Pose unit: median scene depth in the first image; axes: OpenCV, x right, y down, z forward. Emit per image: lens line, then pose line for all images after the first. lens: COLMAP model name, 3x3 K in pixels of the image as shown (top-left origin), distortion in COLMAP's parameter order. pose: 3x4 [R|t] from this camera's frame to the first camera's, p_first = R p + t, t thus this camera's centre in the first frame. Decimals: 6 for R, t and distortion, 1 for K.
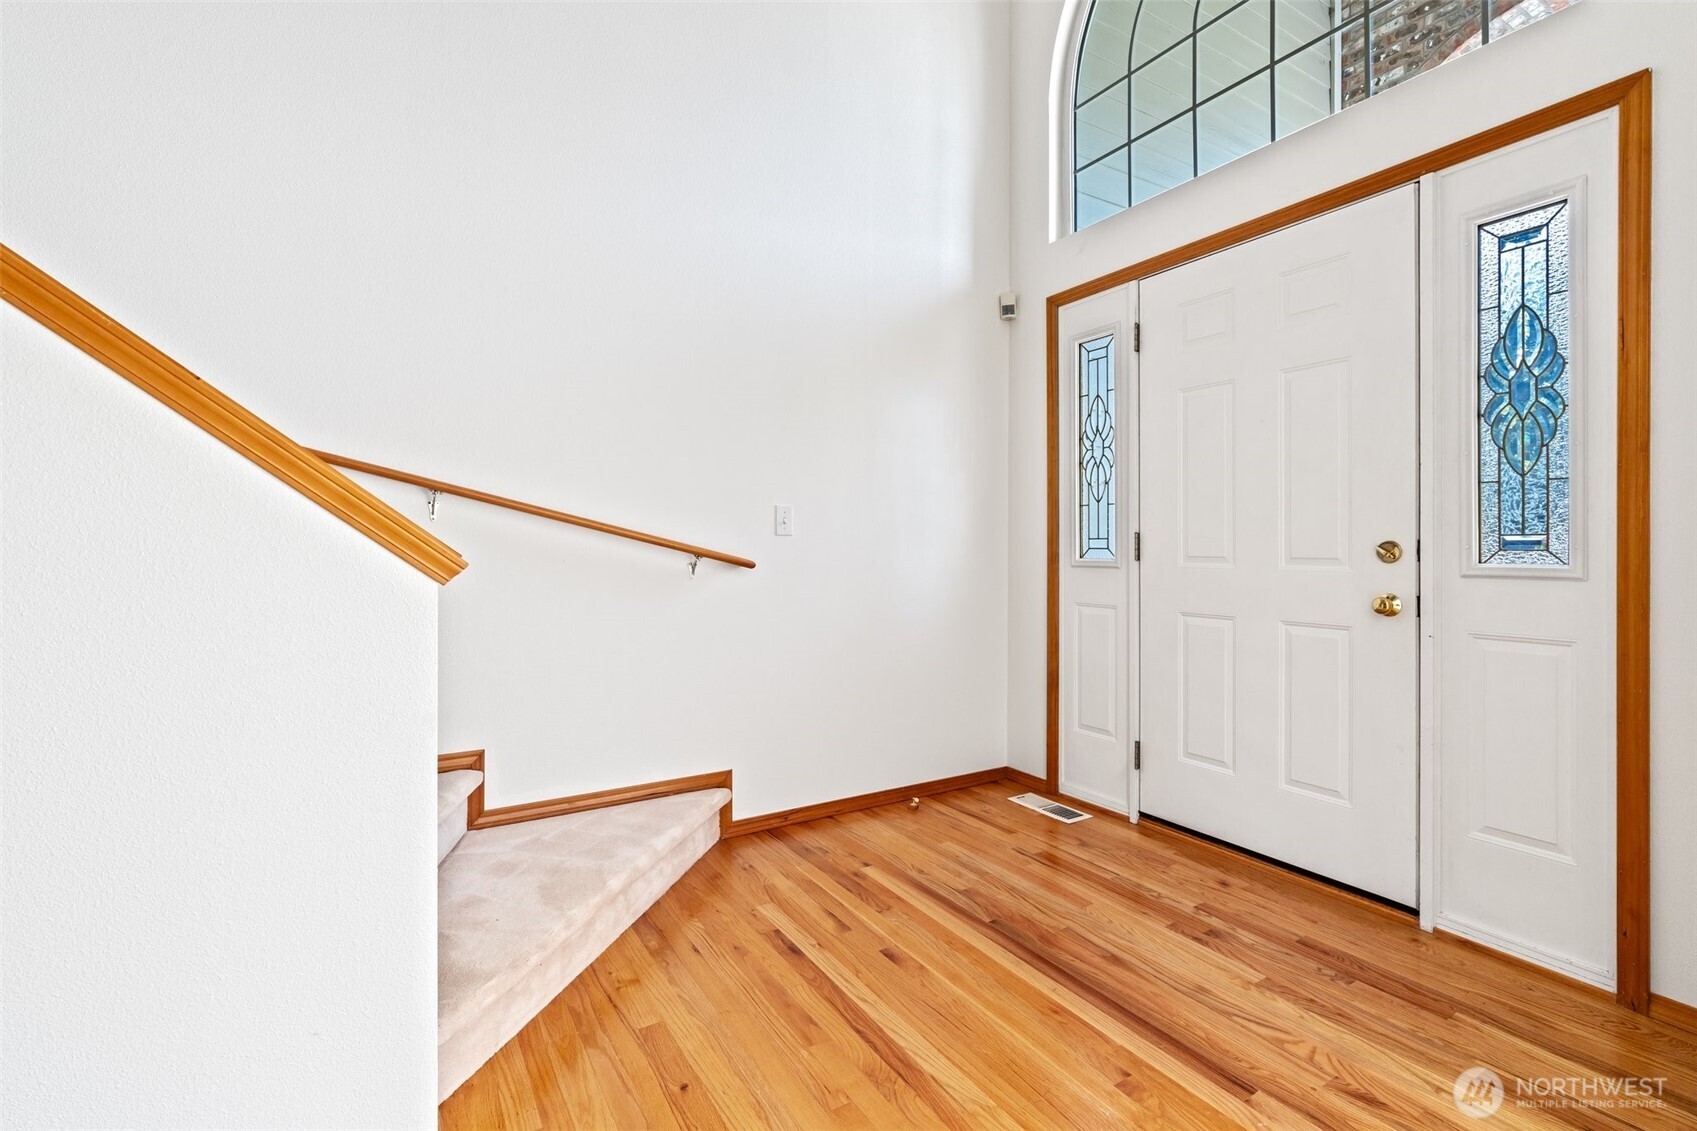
lens RADIAL K [[752.8, 0, 849.8], [0, 752.8, 554.5], [0, 0, 1]] dist [-0.008339, 0.002801]
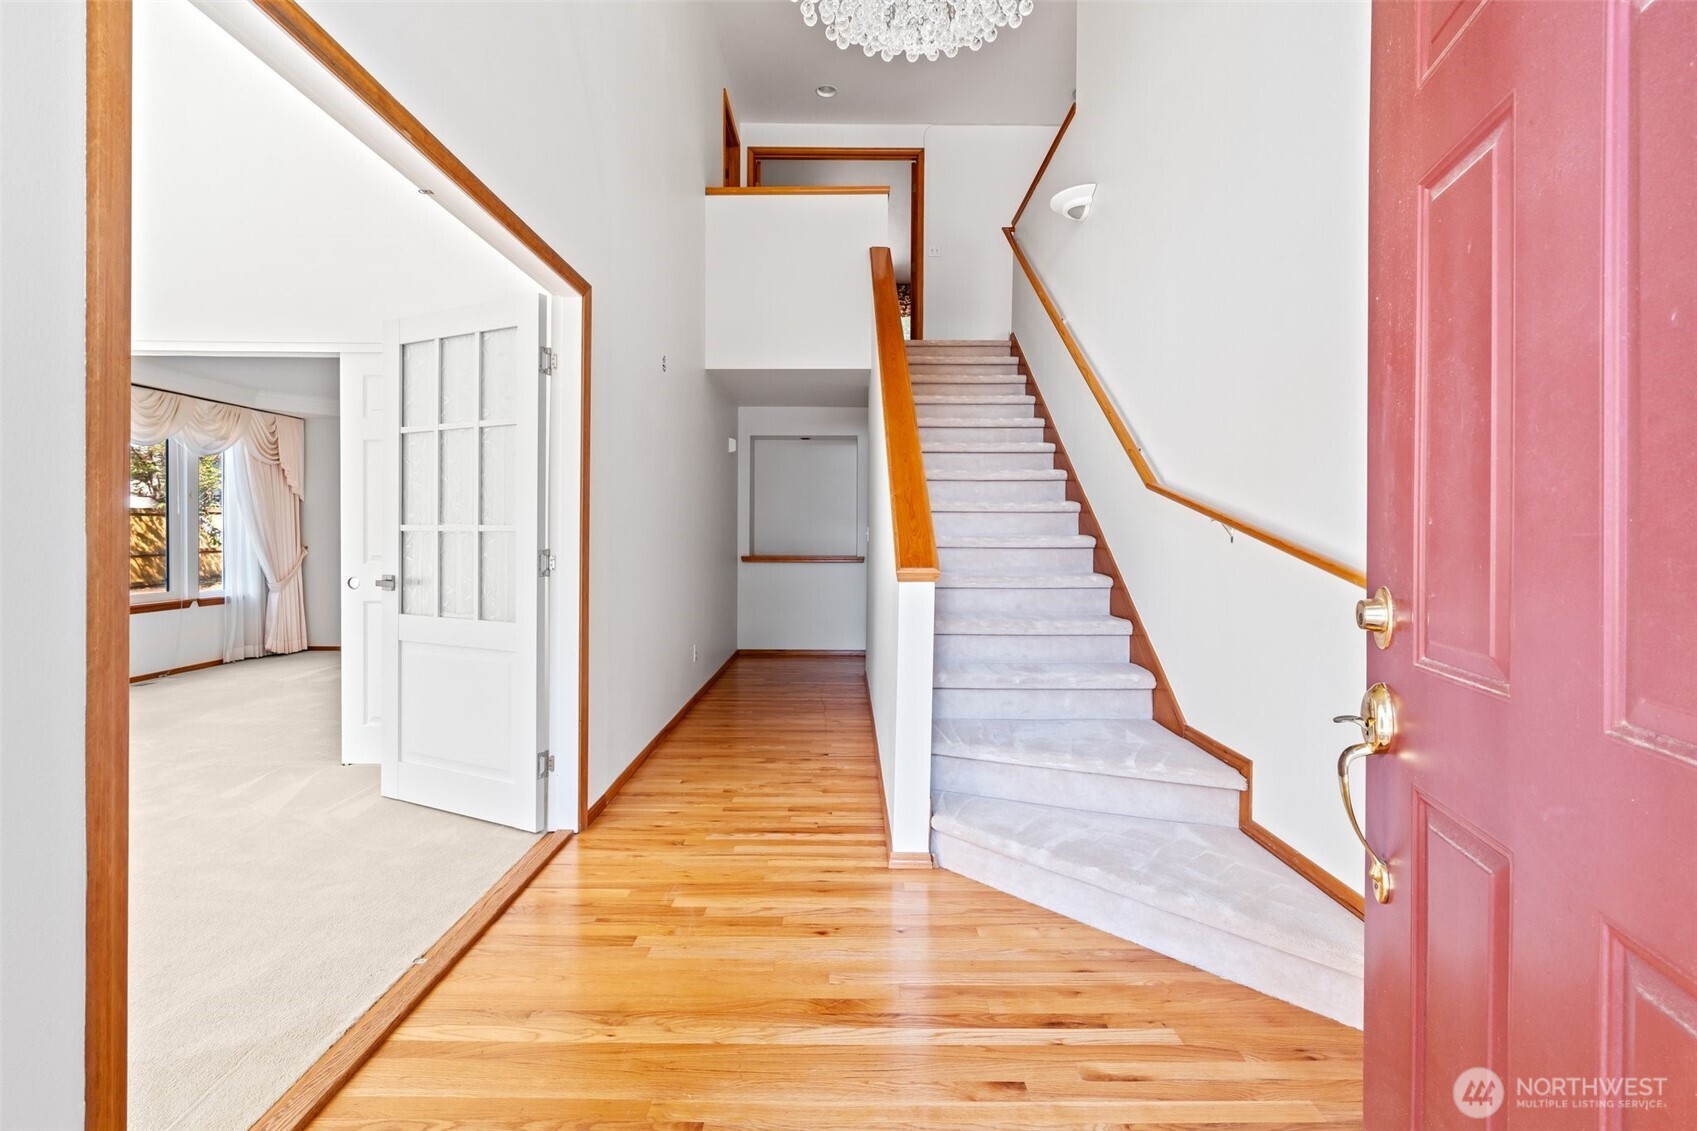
lens RADIAL K [[752.8, 0, 852.6], [0, 752.8, 539.7], [0, 0, 1]] dist [-0.008339, 0.002801]
pose [[-0.518898, -0.002372, -0.854833, 0.848569], [-0.014091, 0.999884, 0.005779, -0.059873], [0.854720, 0.015045, -0.518872, 1.286819]]
